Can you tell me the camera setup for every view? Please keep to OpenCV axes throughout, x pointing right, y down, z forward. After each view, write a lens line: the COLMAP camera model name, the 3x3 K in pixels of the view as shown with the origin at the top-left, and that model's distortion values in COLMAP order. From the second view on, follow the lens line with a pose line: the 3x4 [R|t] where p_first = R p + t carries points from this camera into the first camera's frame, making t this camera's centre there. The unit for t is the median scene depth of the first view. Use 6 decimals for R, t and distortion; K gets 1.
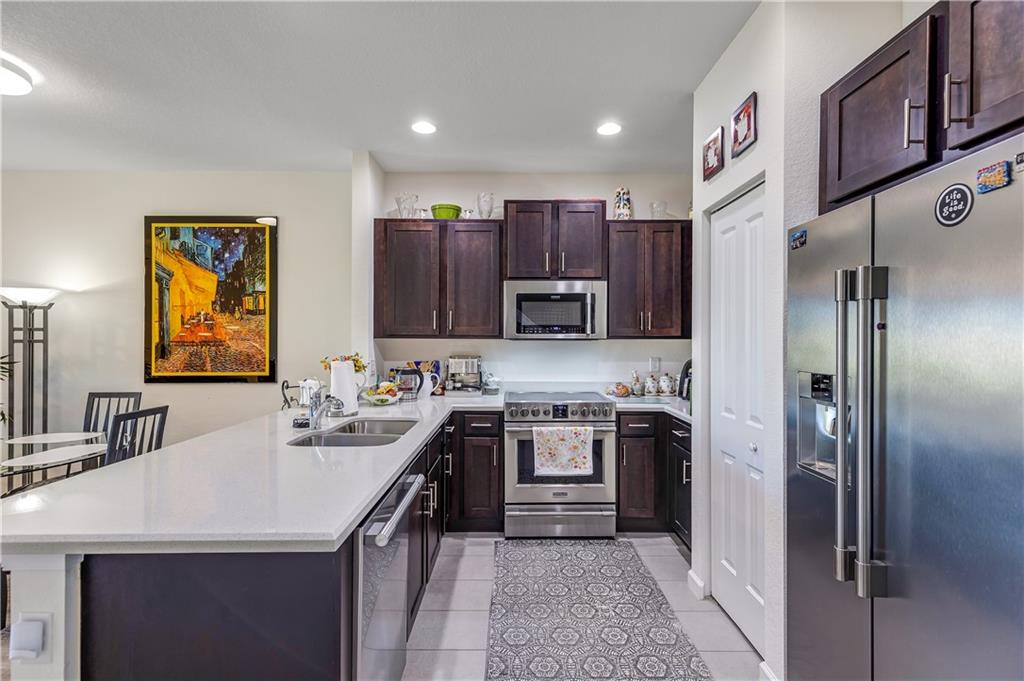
lens RADIAL K [[464.6, 0, 514.6], [0, 464.6, 338.6], [0, 0, 1]] dist [0.009829, -0.002625]
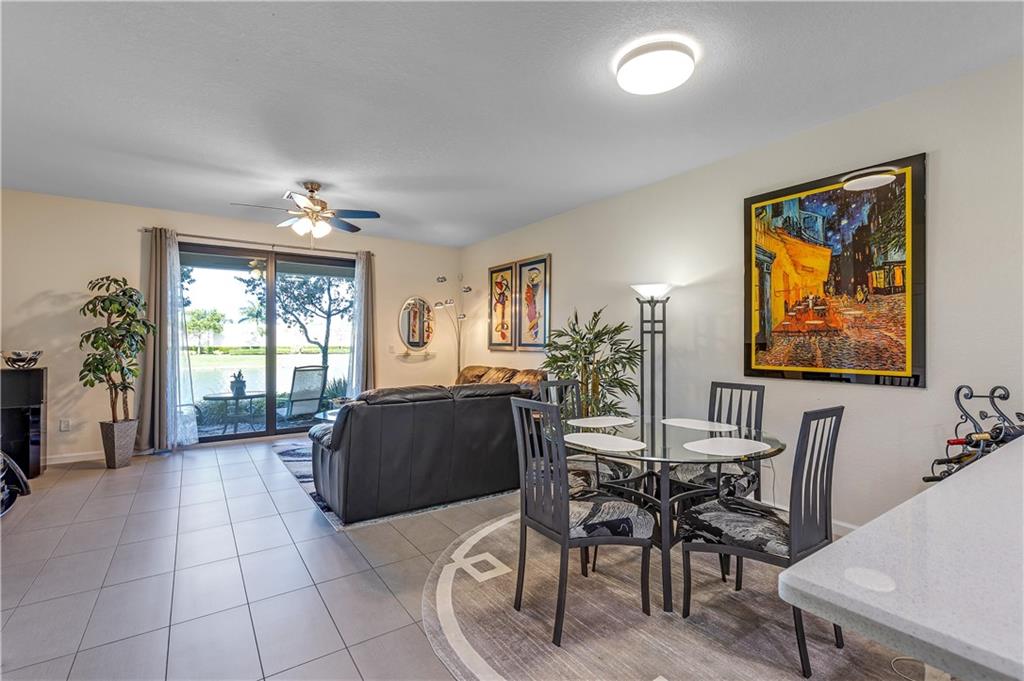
lens RADIAL K [[464.6, 0, 513.3], [0, 464.6, 338.6], [0, 0, 1]] dist [0.009829, -0.002625]
pose [[0.564634, -0.004633, -0.825329, -0.300165], [-0.000003, 0.999984, -0.005616, 0.026863], [0.825342, 0.003173, 0.564625, 0.089201]]
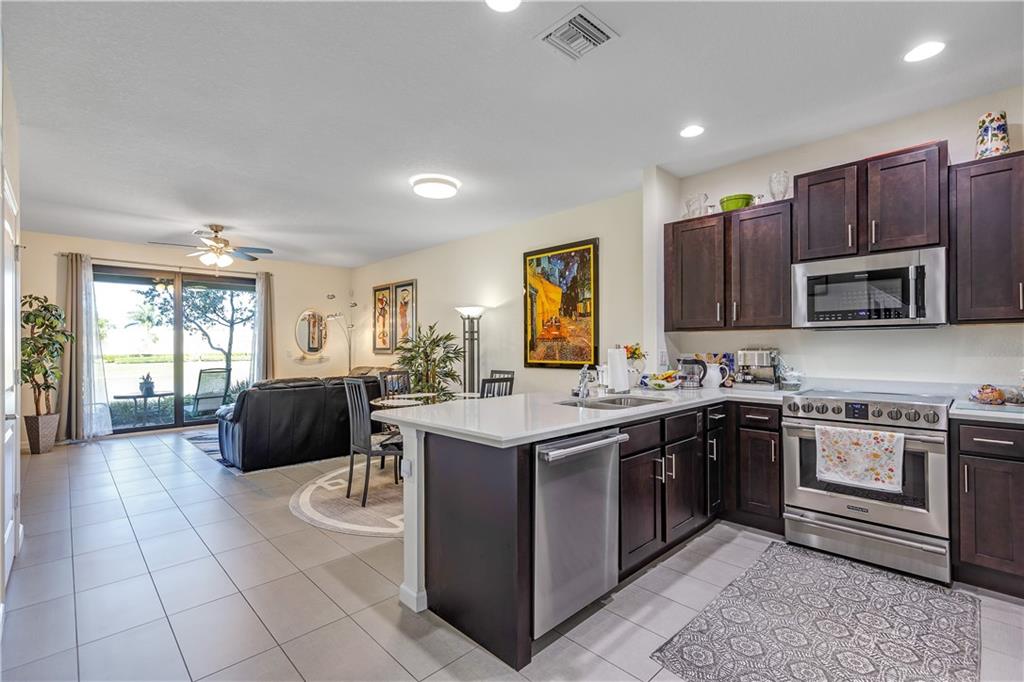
lens RADIAL K [[464.6, 0, 514.2], [0, 464.6, 341.9], [0, 0, 1]] dist [0.009829, -0.002625]
pose [[0.693177, -0.011899, -0.720669, 0.249457], [0.008155, 0.999929, -0.008666, 0.030314], [0.720721, 0.000130, 0.693225, -0.031003]]
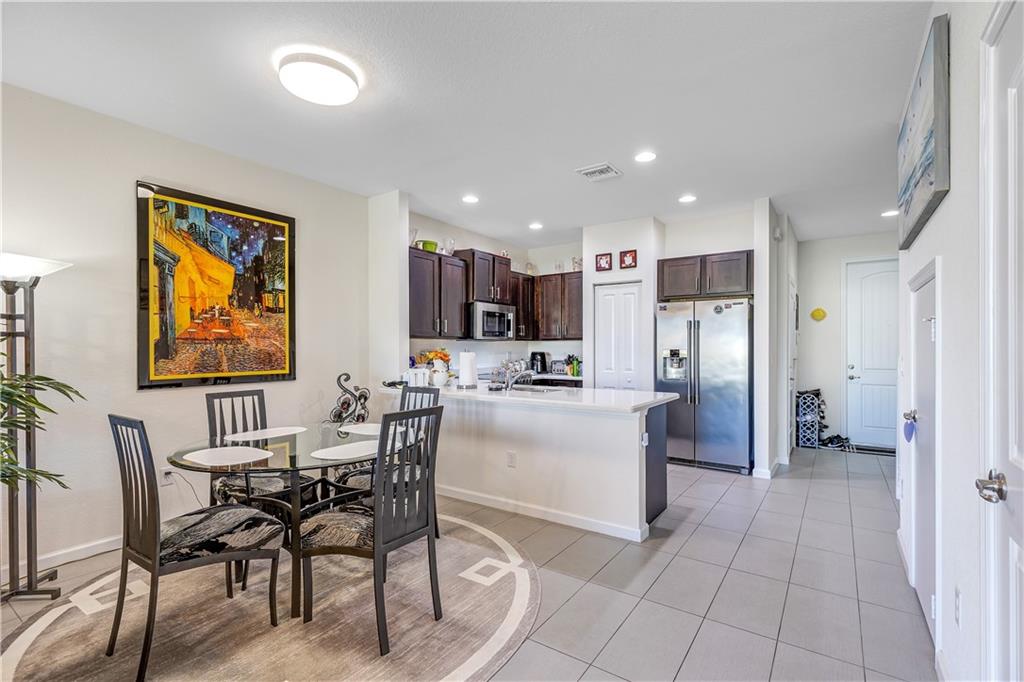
lens RADIAL K [[464.6, 0, 520.1], [0, 464.6, 350.0], [0, 0, 1]] dist [0.009829, -0.002625]
pose [[0.564441, -0.006269, 0.825450, -1.165658], [0.000177, 0.999972, 0.007473, 0.022976], [-0.825474, -0.004072, 0.564426, 0.006995]]
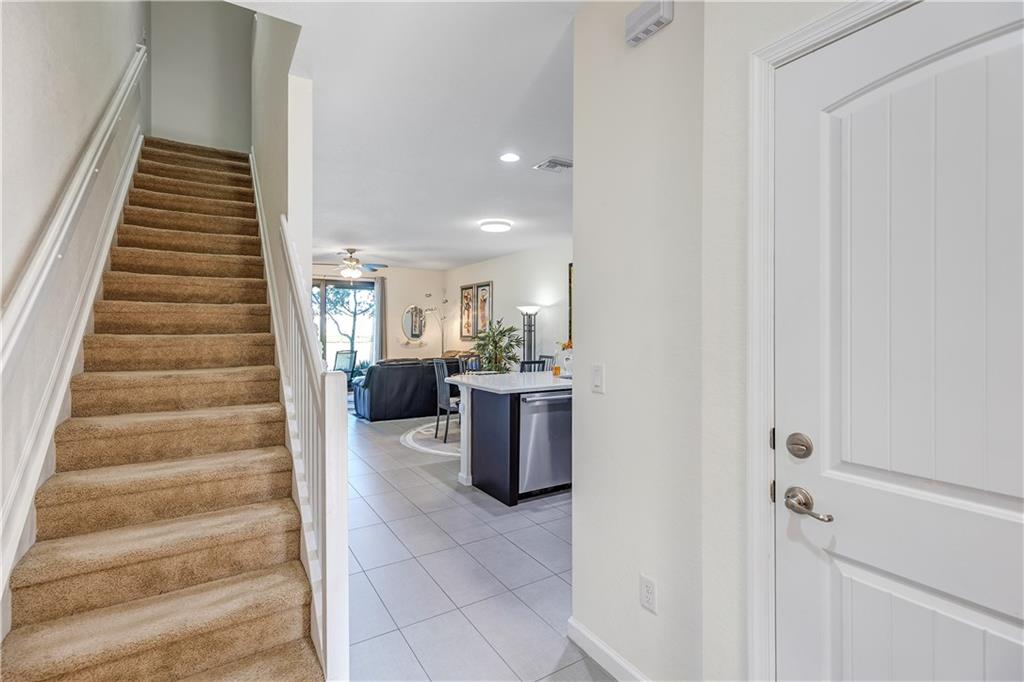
lens RADIAL K [[464.6, 0, 512.1], [0, 464.6, 326.3], [0, 0, 1]] dist [0.009829, -0.002625]
pose [[0.533021, -0.008930, -0.846055, 0.711682], [0.002800, 0.999957, -0.008791, 0.003152], [0.846098, 0.002316, 0.533023, -0.199317]]
